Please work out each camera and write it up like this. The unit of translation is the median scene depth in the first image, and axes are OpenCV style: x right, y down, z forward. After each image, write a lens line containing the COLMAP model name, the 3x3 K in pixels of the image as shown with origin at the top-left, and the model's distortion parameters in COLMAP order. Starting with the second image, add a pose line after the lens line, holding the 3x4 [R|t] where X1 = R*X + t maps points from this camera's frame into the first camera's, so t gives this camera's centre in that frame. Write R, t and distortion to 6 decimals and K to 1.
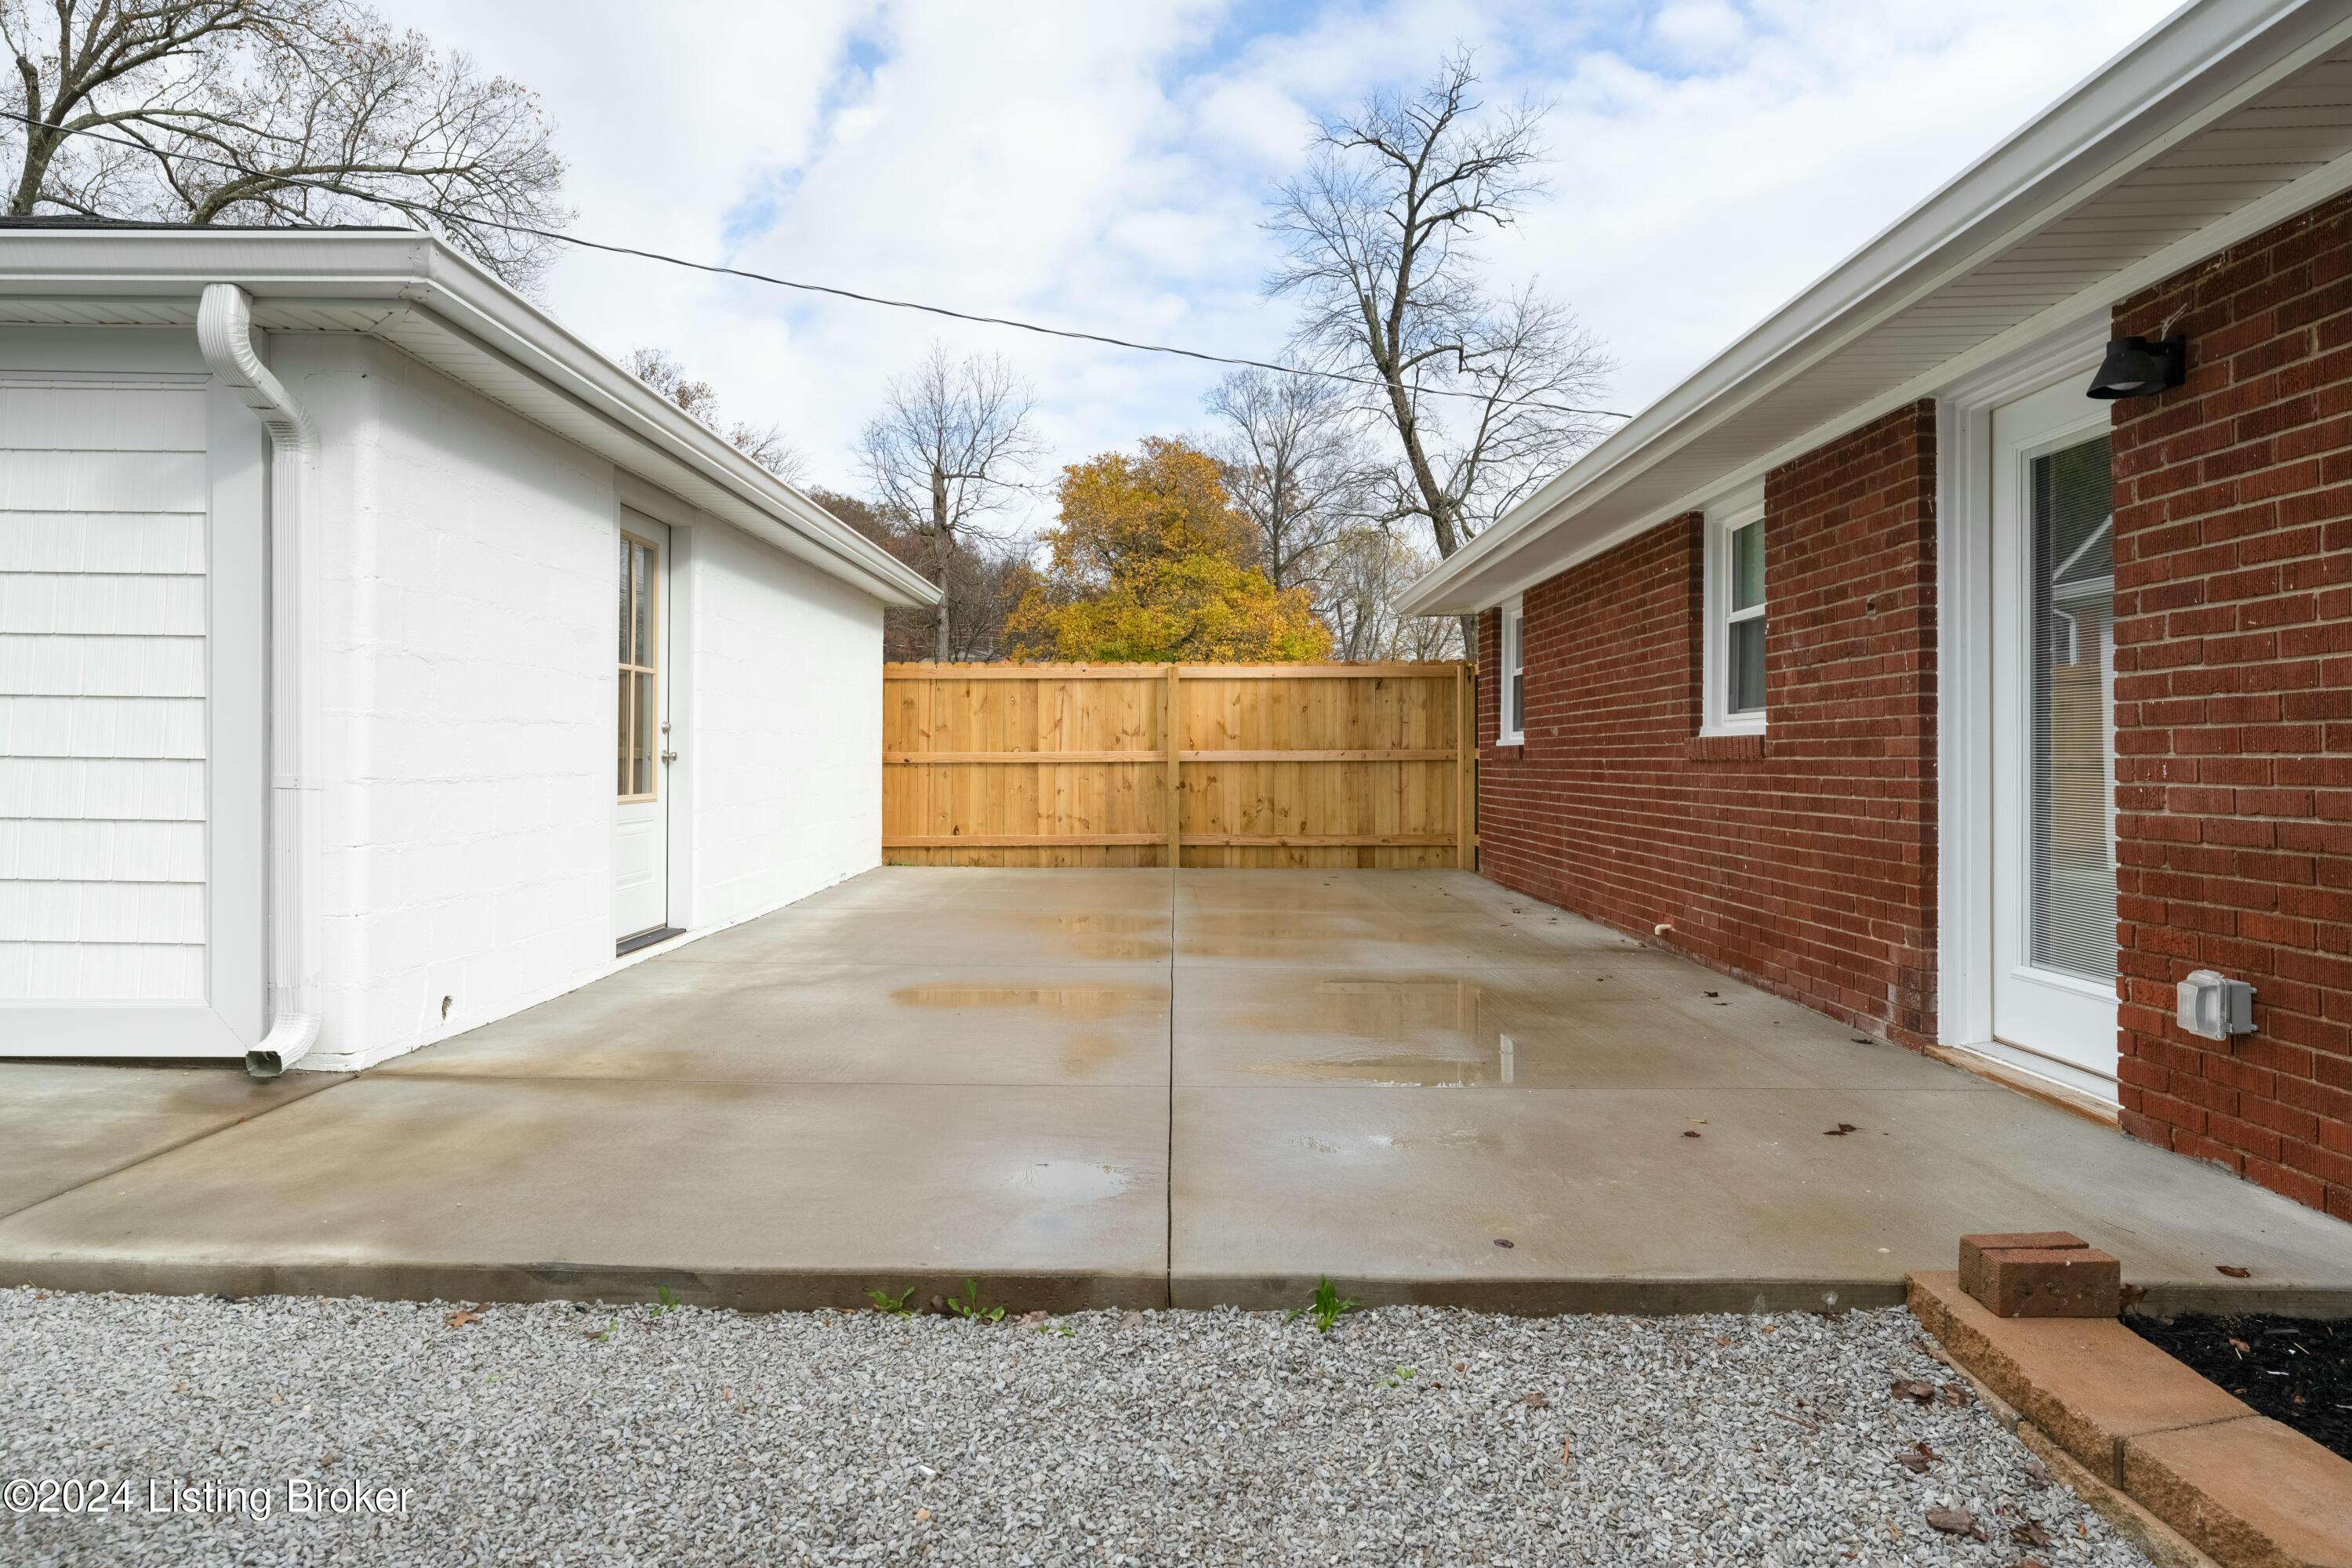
lens RADIAL K [[1329.3, 0, 1178.6], [0, 1329.3, 747.5], [0, 0, 1]] dist [0.000534, -0.001986]
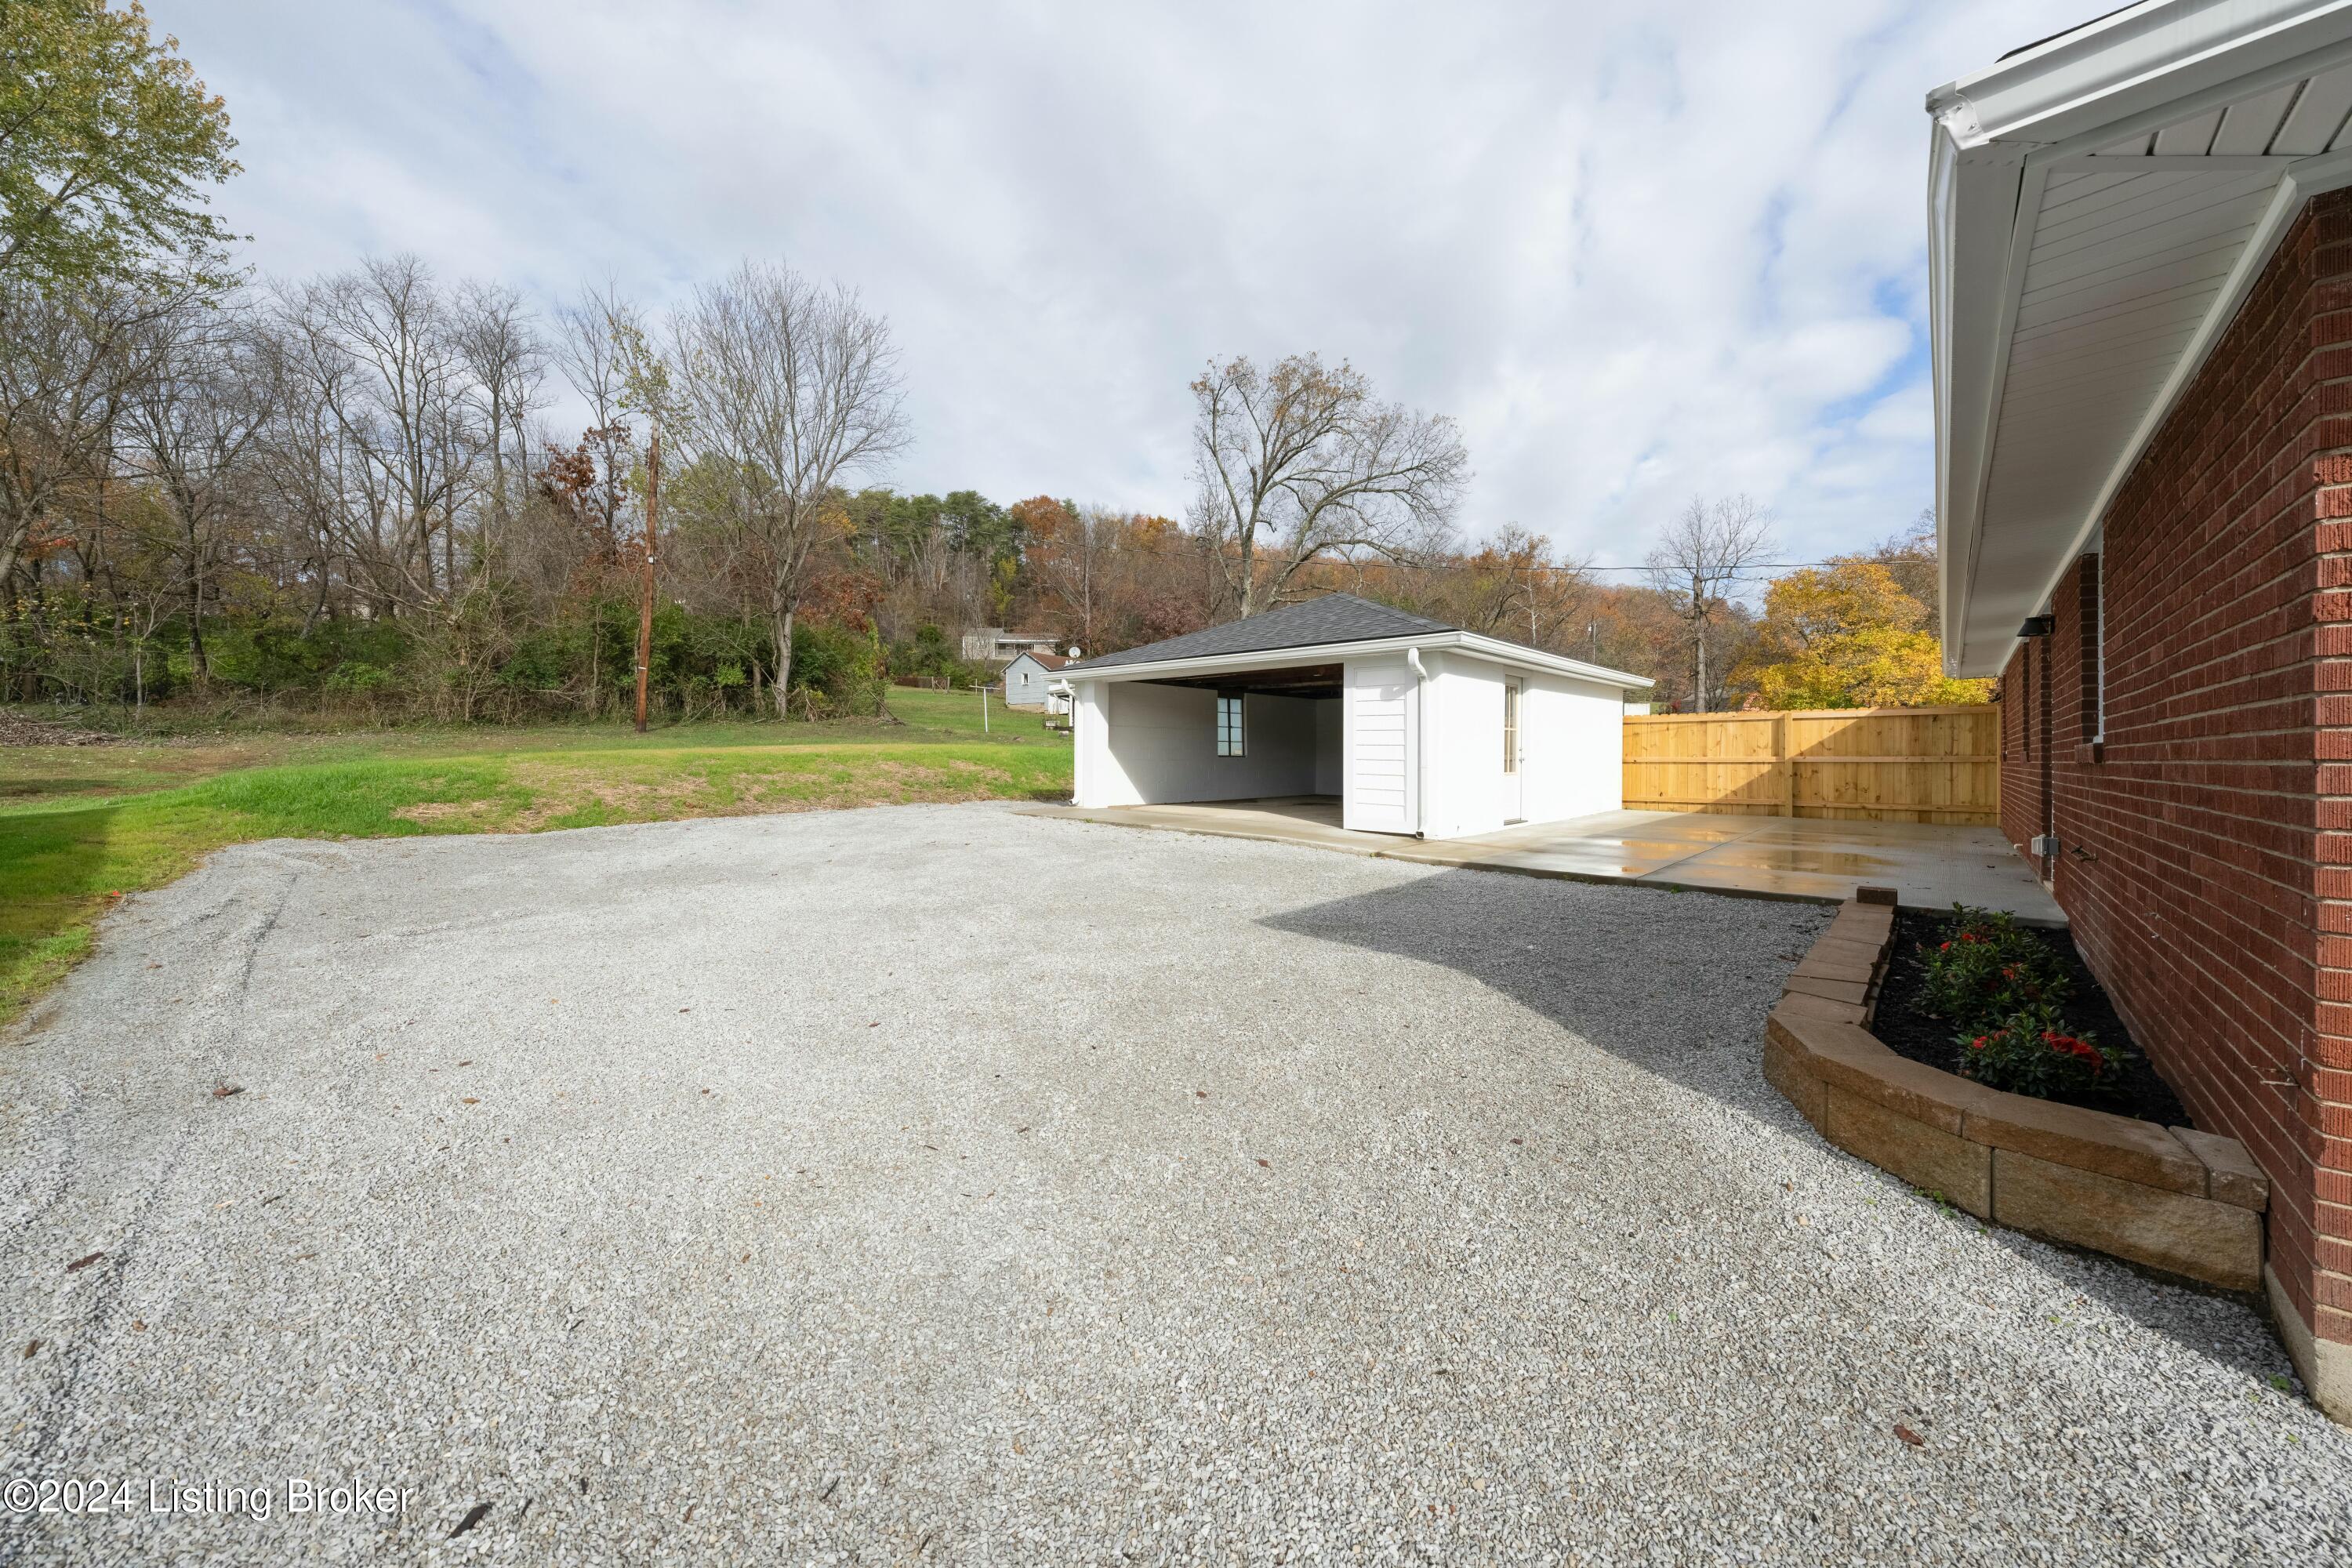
lens RADIAL K [[794.3, 0, 1179.3], [0, 794.3, 757.9], [0, 0, 1]] dist [-0.000434, -0.000006]
pose [[0.713712, 0.003819, -0.700429, 0.121440], [0.002164, 0.999968, 0.007658, -0.004470], [0.700436, -0.006981, 0.713681, -0.310281]]
